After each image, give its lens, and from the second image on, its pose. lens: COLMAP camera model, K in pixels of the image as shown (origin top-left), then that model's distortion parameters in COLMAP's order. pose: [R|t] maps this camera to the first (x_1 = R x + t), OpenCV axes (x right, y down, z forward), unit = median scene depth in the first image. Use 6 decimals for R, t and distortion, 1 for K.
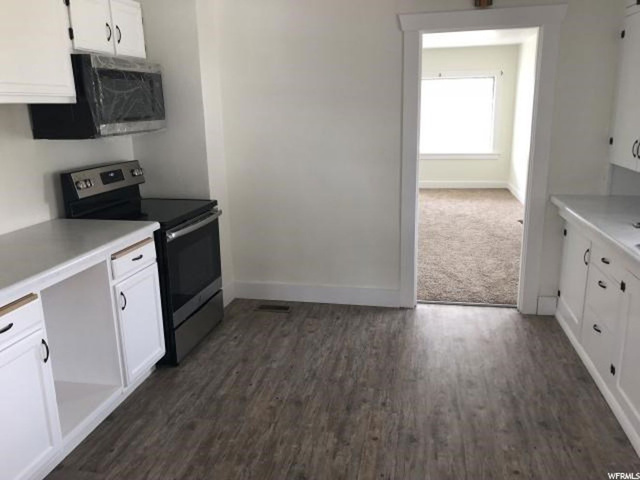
lens RADIAL K [[519.3, 0, 322.3], [0, 519.3, 239.8], [0, 0, 1]] dist [0.023804, 0.001502]
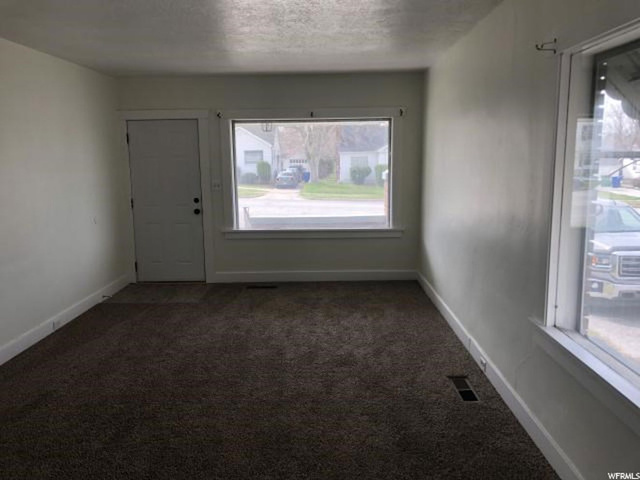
lens RADIAL K [[519.3, 0, 319.2], [0, 519.3, 239.4], [0, 0, 1]] dist [0.023804, 0.001502]
pose [[0.984723, -0.017957, 0.173202, 0.127889], [0.033674, 0.995530, -0.088241, -0.108167], [-0.170843, 0.092725, 0.980925, 0.397293]]
